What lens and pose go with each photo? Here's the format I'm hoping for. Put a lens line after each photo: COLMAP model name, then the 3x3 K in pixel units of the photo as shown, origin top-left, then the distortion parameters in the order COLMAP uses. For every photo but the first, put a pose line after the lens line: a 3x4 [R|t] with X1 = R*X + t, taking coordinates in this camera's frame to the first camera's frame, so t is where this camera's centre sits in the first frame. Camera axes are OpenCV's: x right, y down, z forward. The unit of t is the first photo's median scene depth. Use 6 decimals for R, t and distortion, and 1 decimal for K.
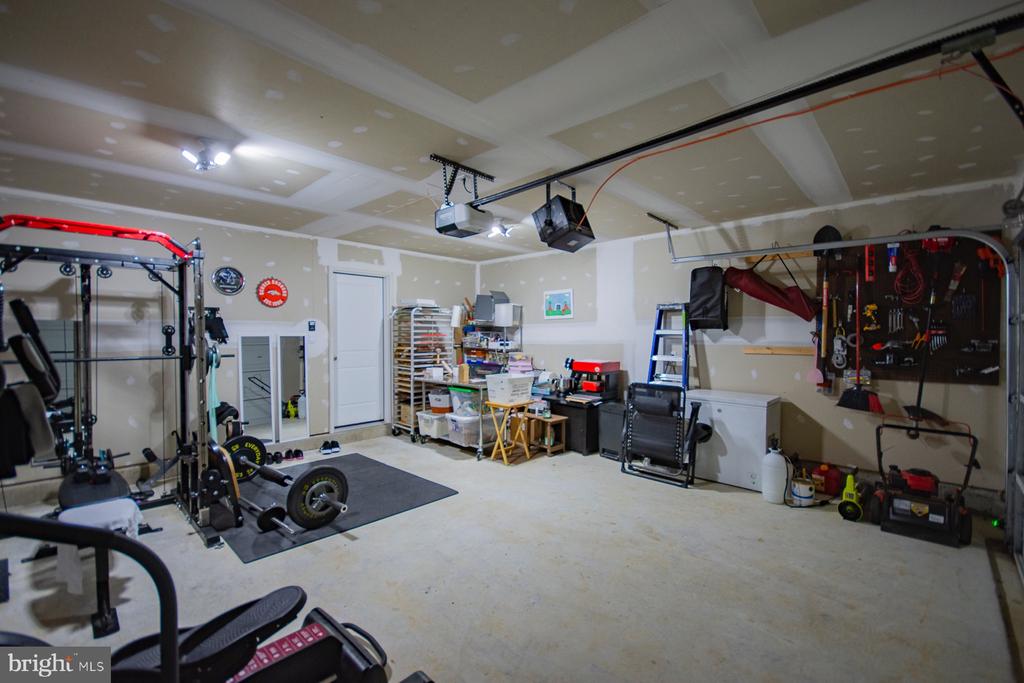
lens RADIAL K [[452.9, 0, 515.0], [0, 452.9, 340.6], [0, 0, 1]] dist [-0.000356, -0.000321]
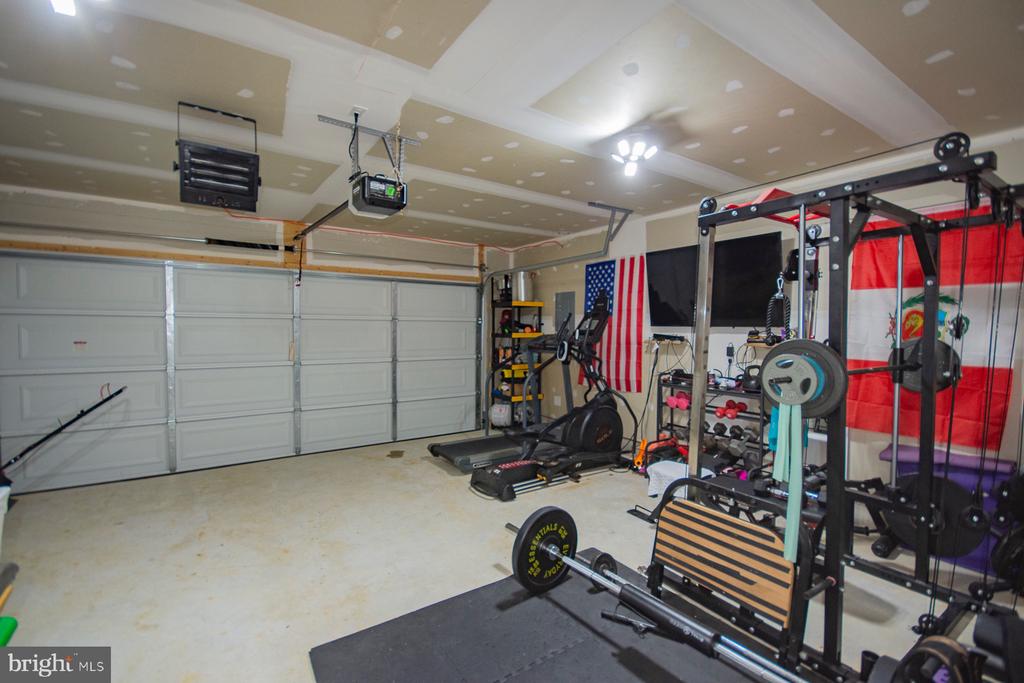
lens RADIAL K [[452.9, 0, 515.0], [0, 452.9, 340.6], [0, 0, 1]] dist [-0.000356, -0.000321]
pose [[-0.975859, -0.014761, 0.217903, -0.569384], [-0.004845, 0.998931, 0.045971, -0.032319], [-0.218348, 0.043805, -0.974887, 1.812437]]
